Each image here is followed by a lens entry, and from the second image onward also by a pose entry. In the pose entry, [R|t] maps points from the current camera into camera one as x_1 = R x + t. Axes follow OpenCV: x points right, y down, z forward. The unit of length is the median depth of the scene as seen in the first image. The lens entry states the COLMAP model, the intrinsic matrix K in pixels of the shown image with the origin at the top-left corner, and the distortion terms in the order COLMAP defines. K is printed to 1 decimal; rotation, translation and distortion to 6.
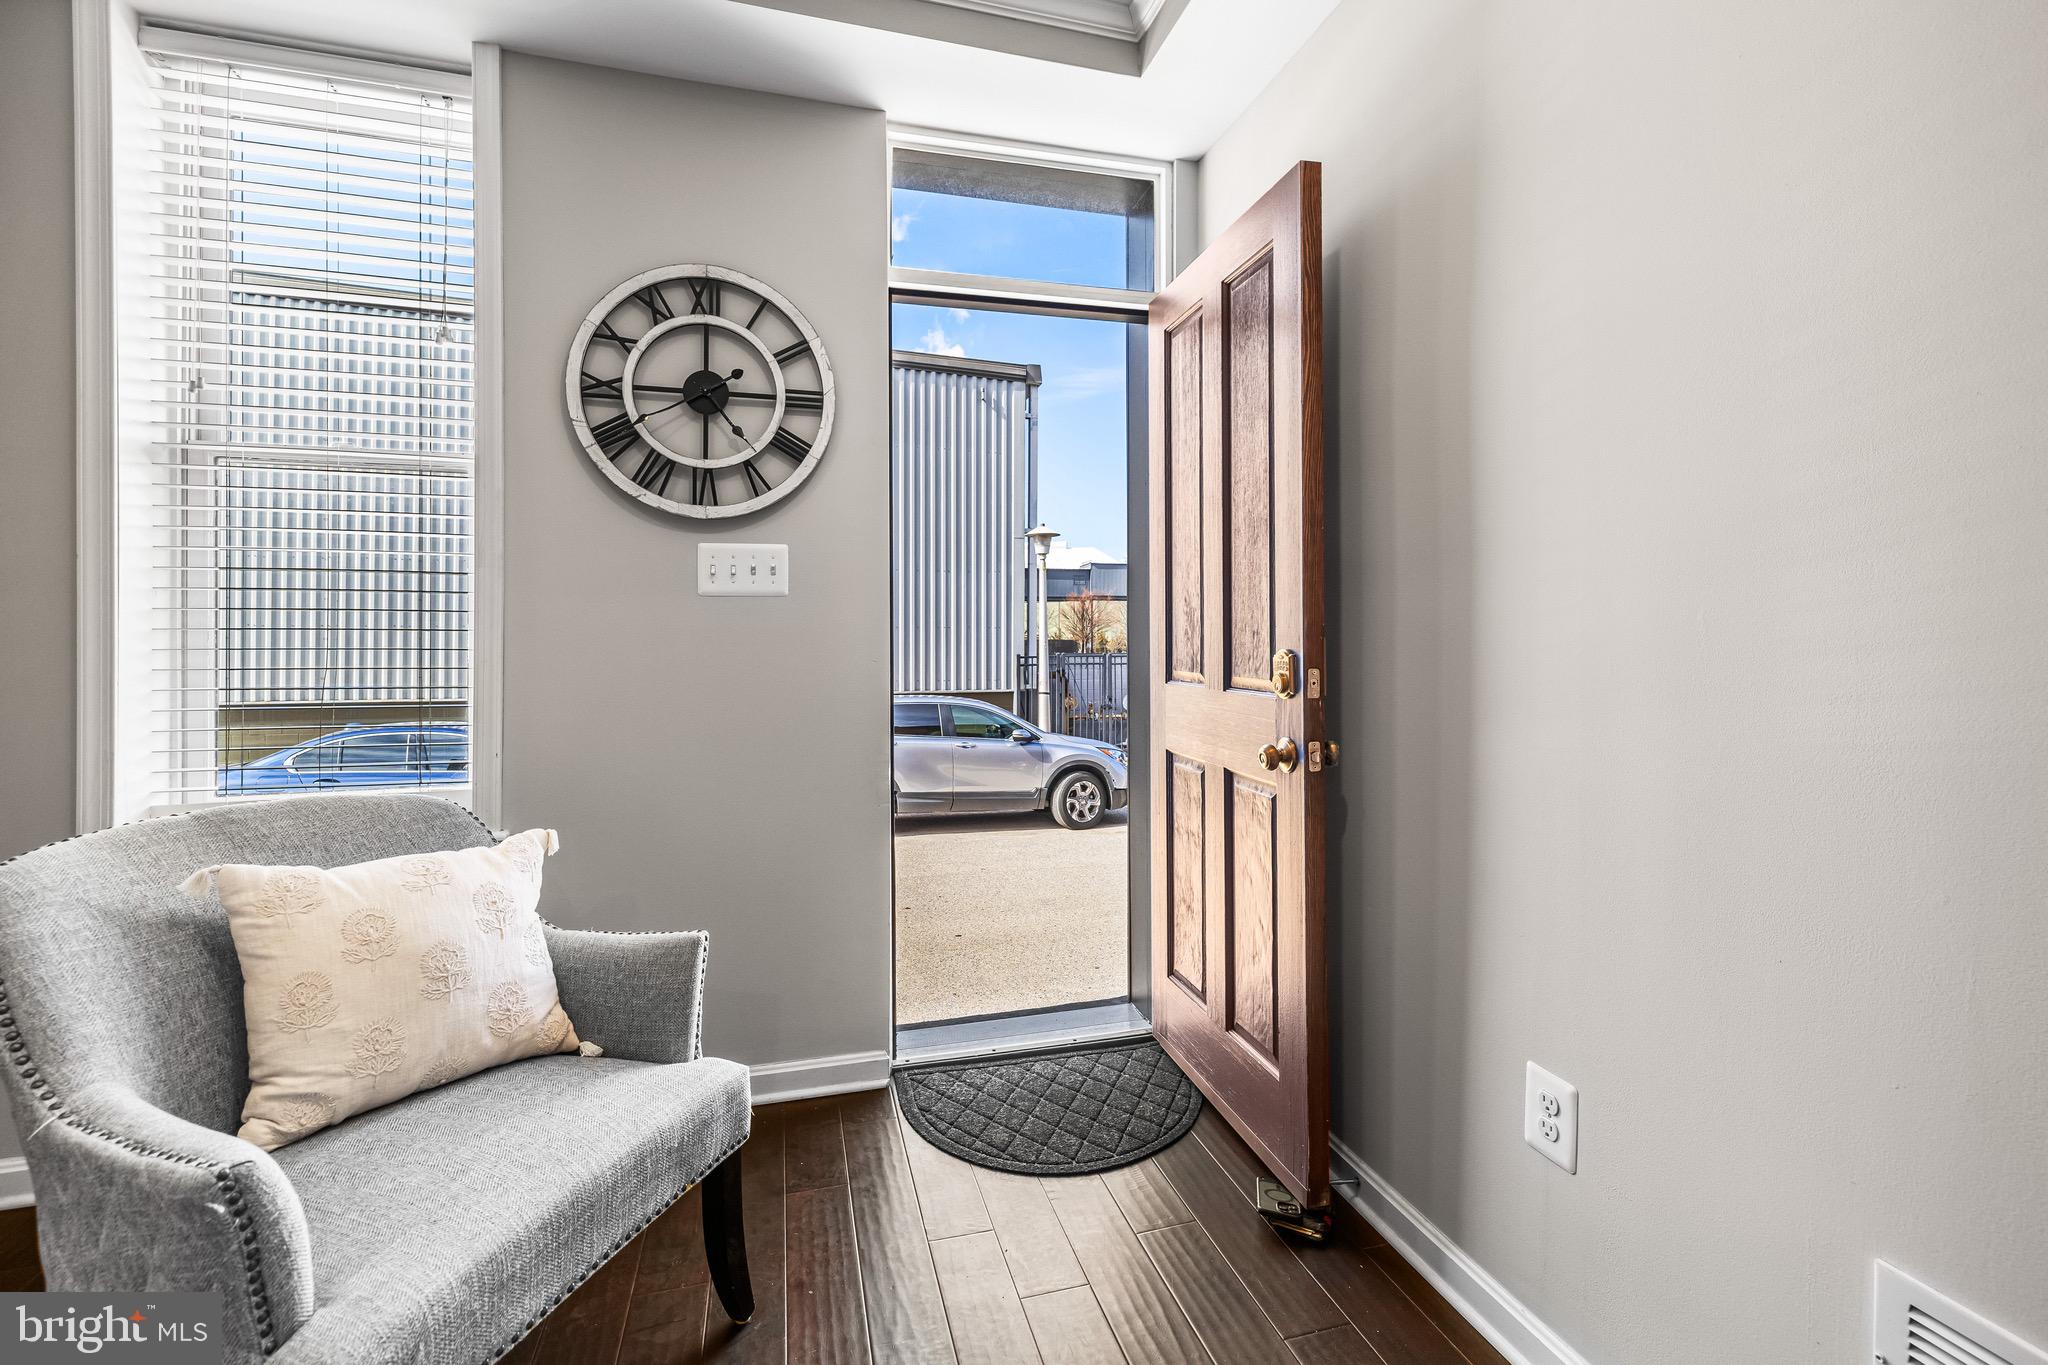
lens RADIAL K [[875.4, 0, 1024.3], [0, 875.4, 674.3], [0, 0, 1]] dist [0.002364, -0.000055]
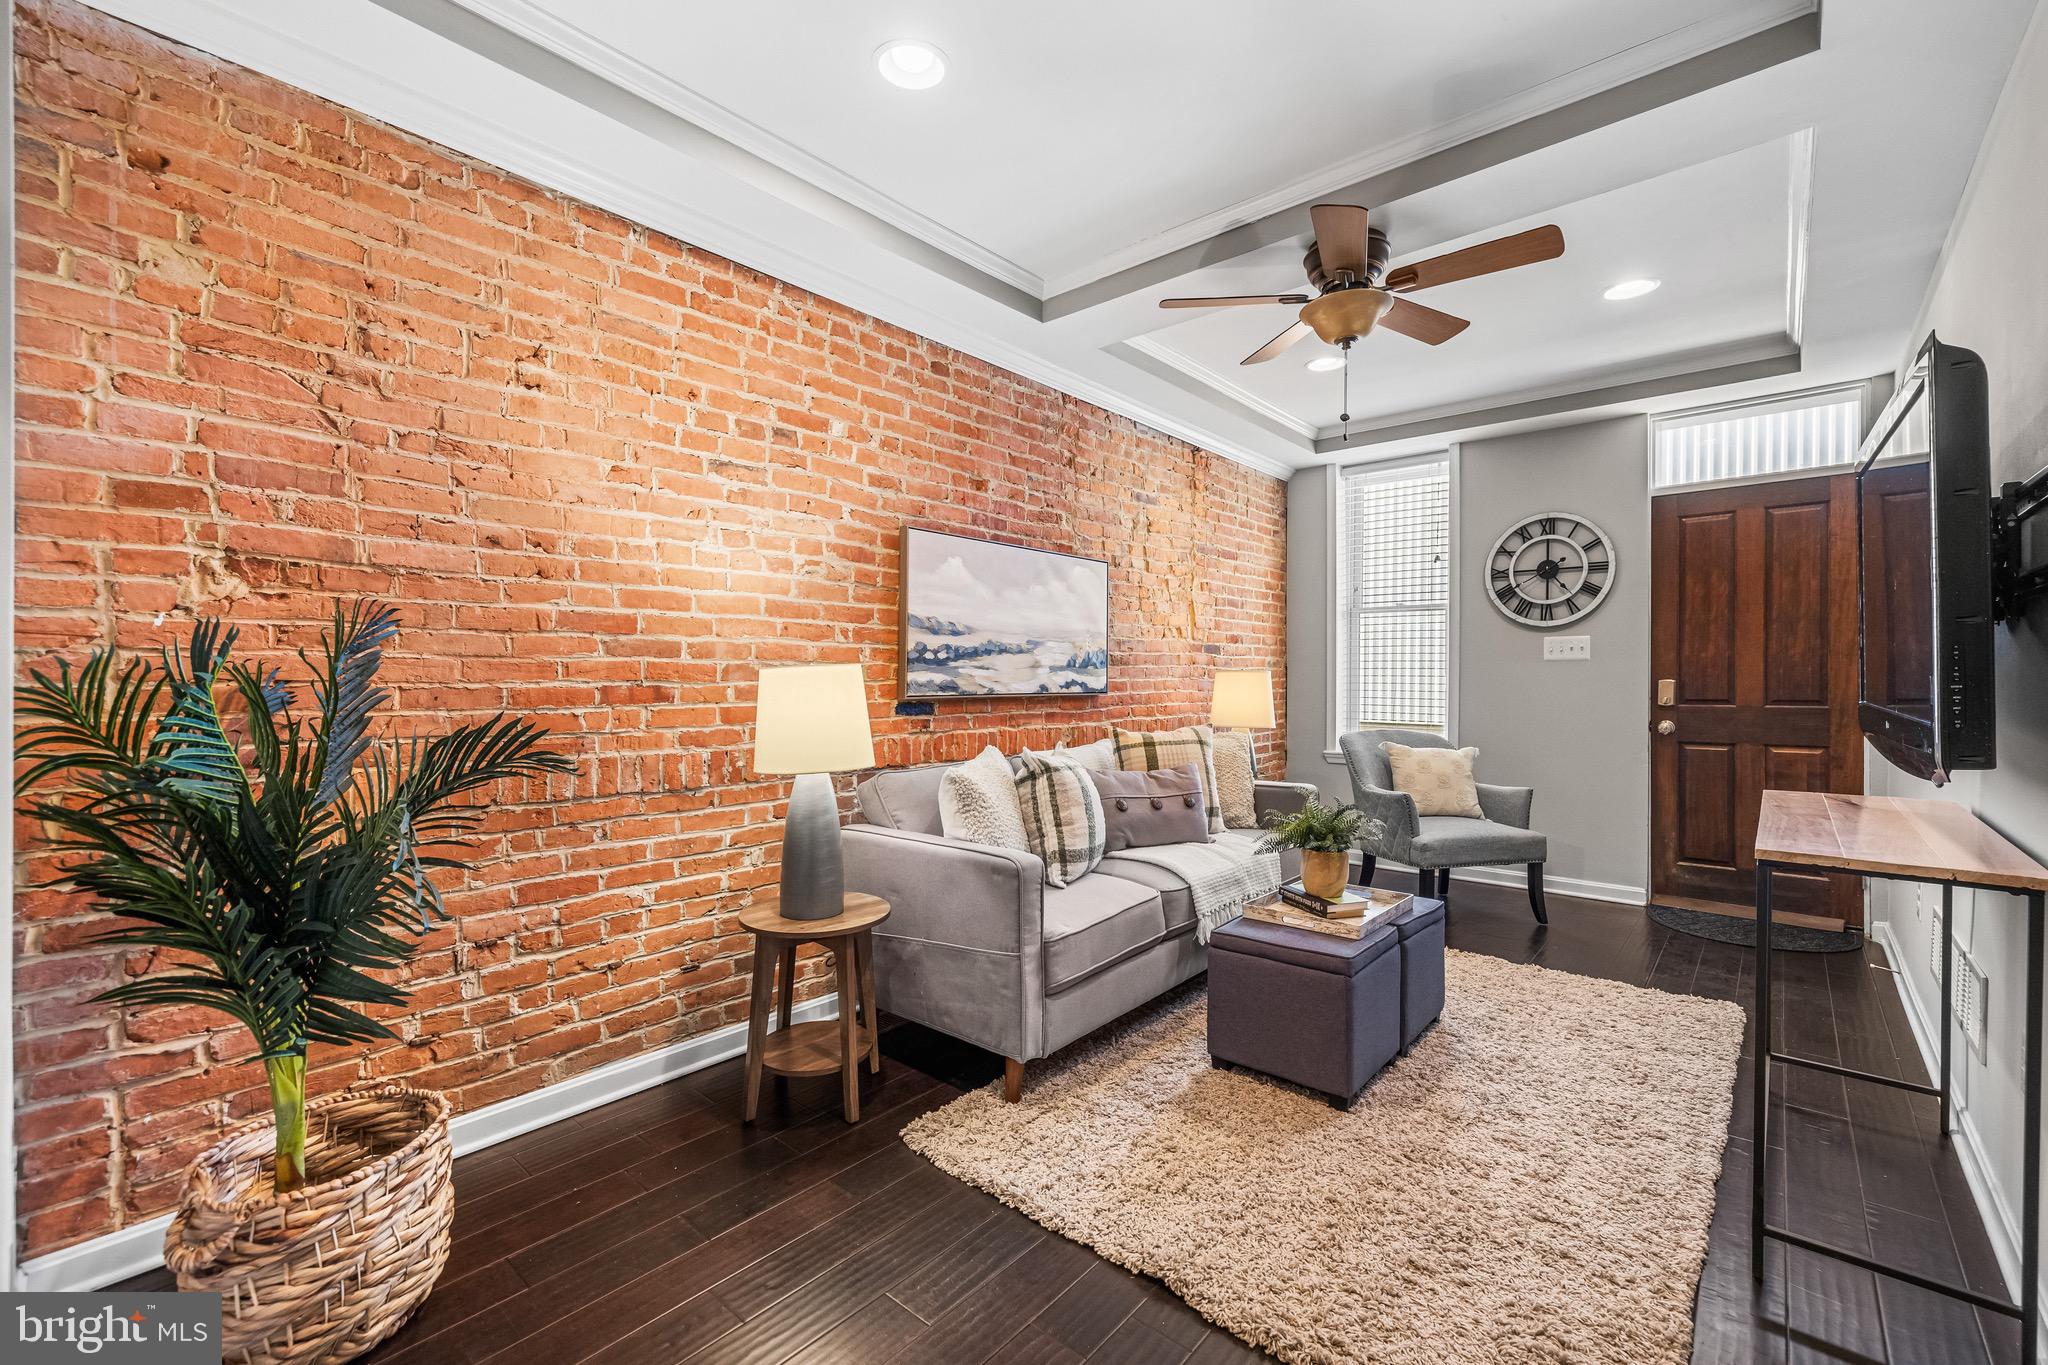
lens RADIAL K [[875.4, 0, 1024.3], [0, 875.4, 674.3], [0, 0, 1]] dist [0.002364, -0.000055]
pose [[0.553523, -0.013521, -0.832724, 0.748095], [-0.025252, 0.999136, -0.033009, 0.050161], [0.832451, 0.039299, 0.552704, -1.322769]]
